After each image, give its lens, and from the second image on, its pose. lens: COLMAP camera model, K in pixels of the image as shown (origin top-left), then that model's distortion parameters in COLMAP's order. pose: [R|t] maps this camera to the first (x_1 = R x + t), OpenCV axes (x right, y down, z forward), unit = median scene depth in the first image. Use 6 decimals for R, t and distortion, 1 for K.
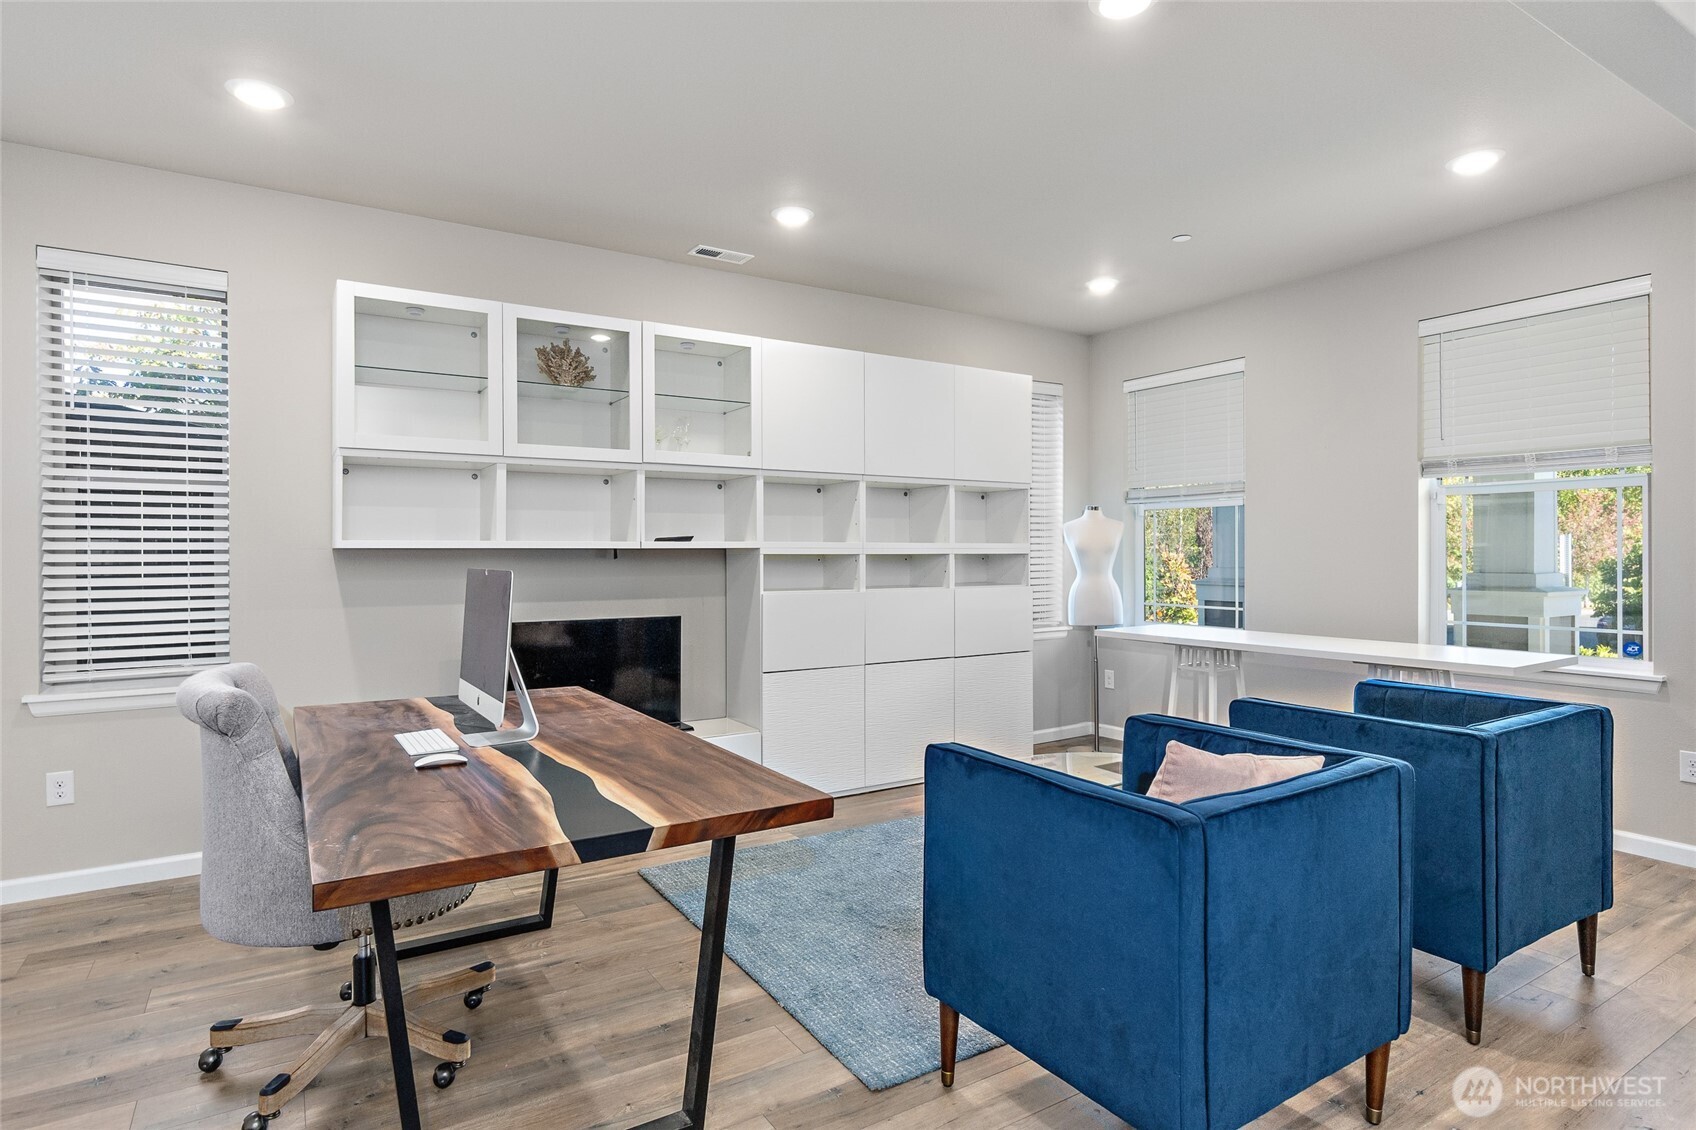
lens RADIAL K [[932.7, 0, 846.4], [0, 932.7, 551.2], [0, 0, 1]] dist [0.000553, 0.001661]
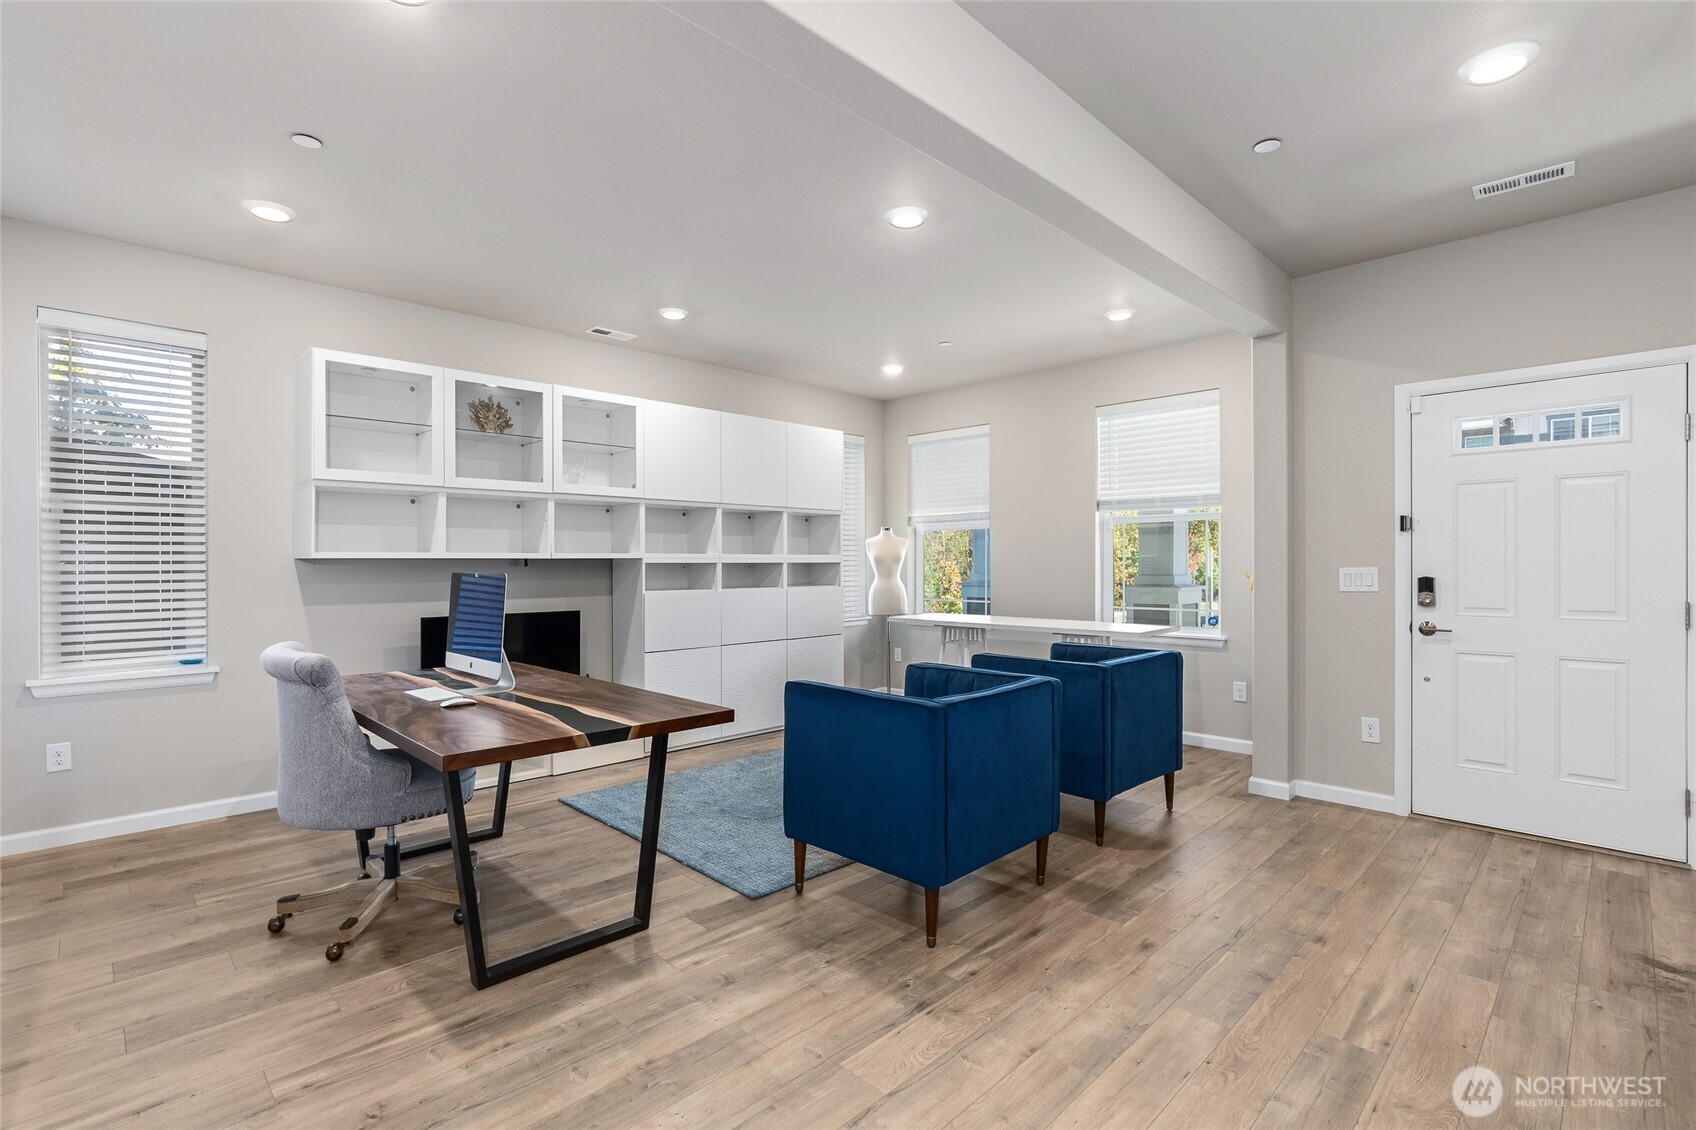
lens RADIAL K [[816.3, 0, 854.5], [0, 816.3, 564.0], [0, 0, 1]] dist [-0.002562, 0.001188]
pose [[0.975980, -0.002085, 0.217850, -0.066399], [0.001354, 0.999993, 0.003503, 0.001261], [-0.217856, -0.003124, 0.975976, -0.250249]]
